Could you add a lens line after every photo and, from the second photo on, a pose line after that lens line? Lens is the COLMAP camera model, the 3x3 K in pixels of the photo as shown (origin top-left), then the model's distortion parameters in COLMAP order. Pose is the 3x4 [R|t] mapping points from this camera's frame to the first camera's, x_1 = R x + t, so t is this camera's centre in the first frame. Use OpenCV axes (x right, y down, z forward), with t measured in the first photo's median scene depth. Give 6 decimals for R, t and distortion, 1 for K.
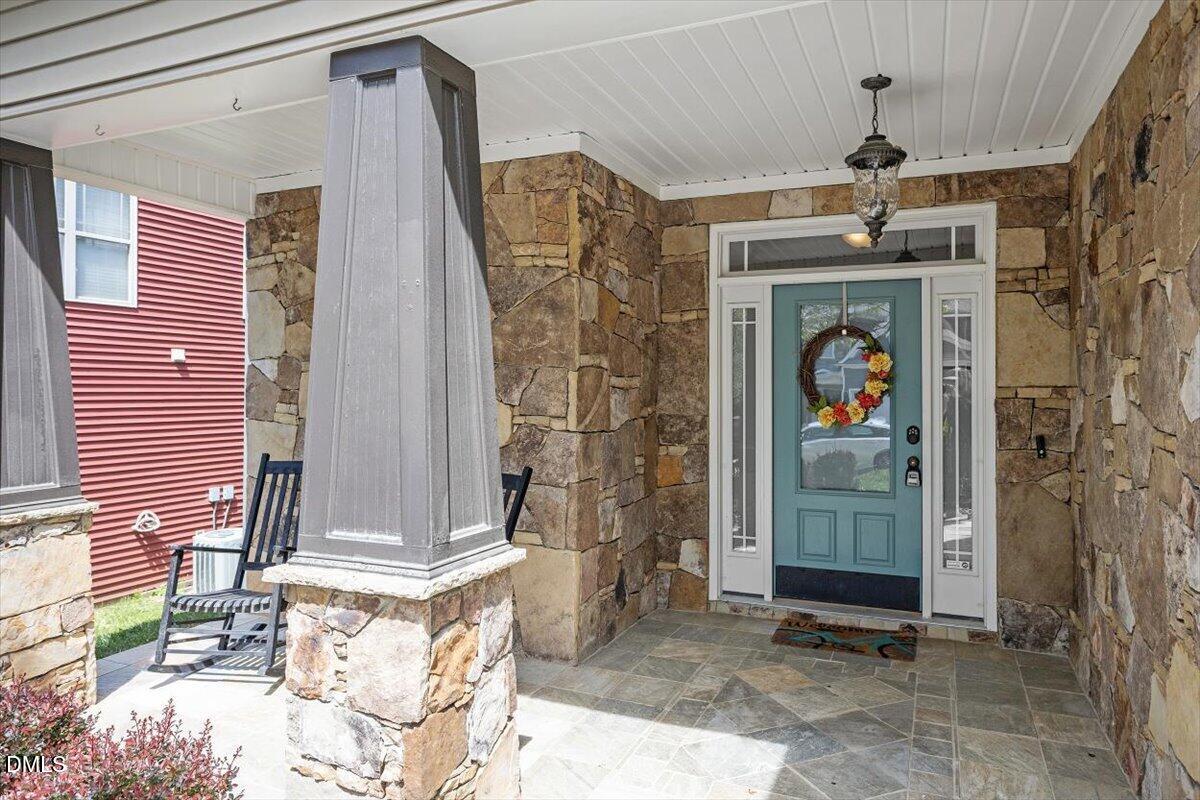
lens RADIAL K [[772.0, 0, 600.0], [0, 772.0, 400.0], [0, 0, 1]] dist [-0.001283, -0.000136]
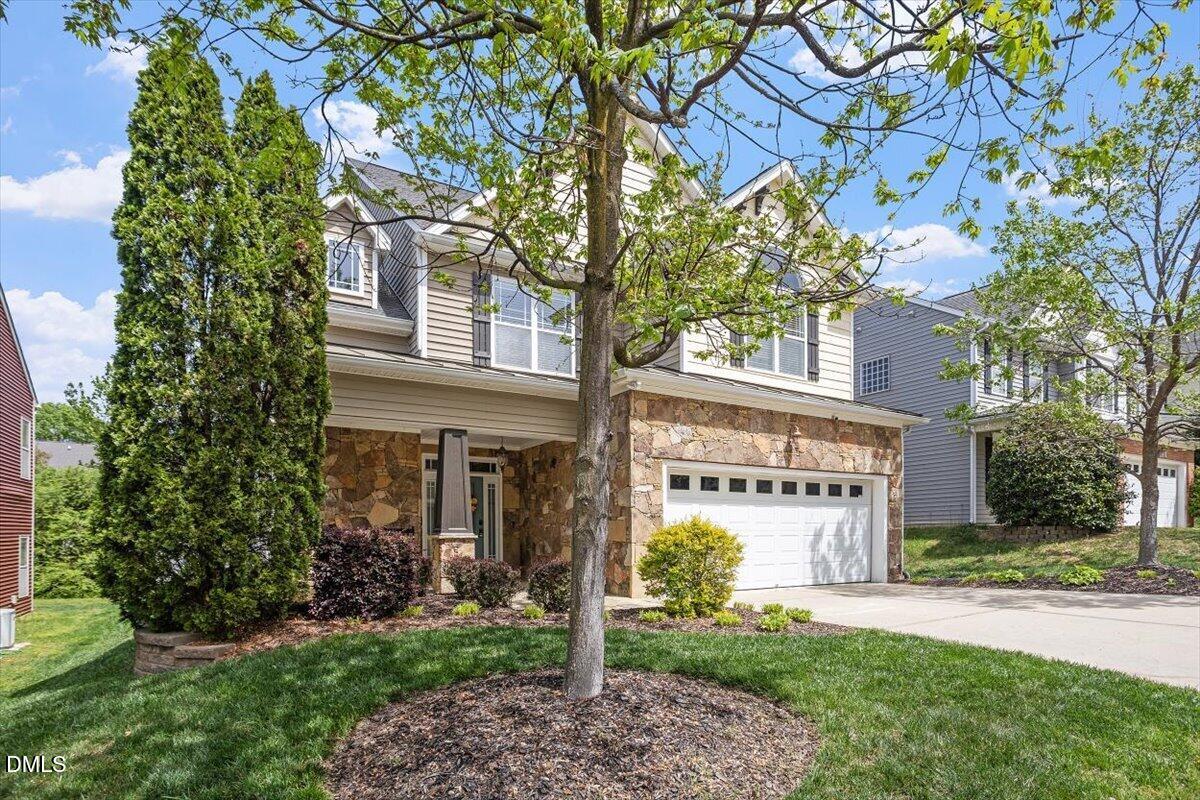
lens RADIAL K [[578.7, 0, 600.0], [0, 578.7, 400.0], [0, 0, 1]] dist [-0.003040, -0.000342]
pose [[0.597291, 0.177949, 0.782034, -1.501620], [0.014427, 0.972534, -0.232315, 0.131786], [-0.801895, 0.150042, 0.578318, -1.087386]]
